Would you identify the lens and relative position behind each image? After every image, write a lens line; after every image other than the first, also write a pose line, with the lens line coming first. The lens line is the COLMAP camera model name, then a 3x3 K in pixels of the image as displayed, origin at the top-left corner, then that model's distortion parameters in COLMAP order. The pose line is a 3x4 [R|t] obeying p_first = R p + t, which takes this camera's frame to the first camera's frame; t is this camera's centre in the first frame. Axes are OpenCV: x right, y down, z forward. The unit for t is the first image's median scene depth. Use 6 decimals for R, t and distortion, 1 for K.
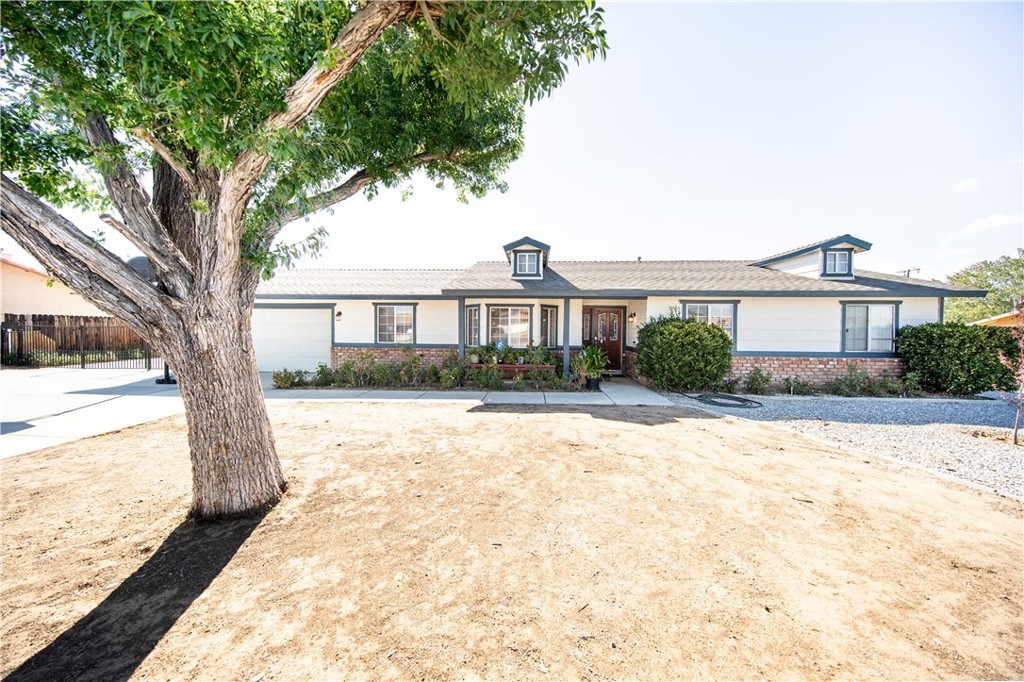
lens RADIAL K [[318.8, 0, 510.7], [0, 318.8, 335.5], [0, 0, 1]] dist [0.005687, -0.003300]
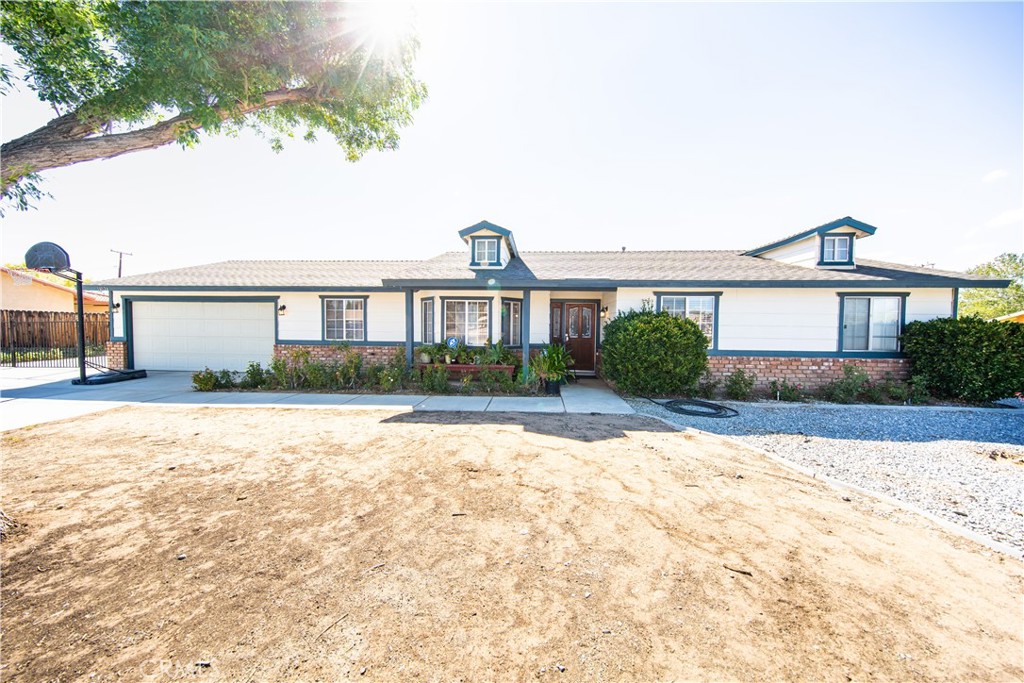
lens RADIAL K [[324.7, 0, 510.5], [0, 324.7, 338.2], [0, 0, 1]] dist [0.004097, -0.002866]
pose [[0.999961, 0.002117, -0.008557, 0.165844], [-0.001993, 0.999894, 0.014456, 0.005215], [0.008586, -0.014439, 0.999859, 0.118605]]
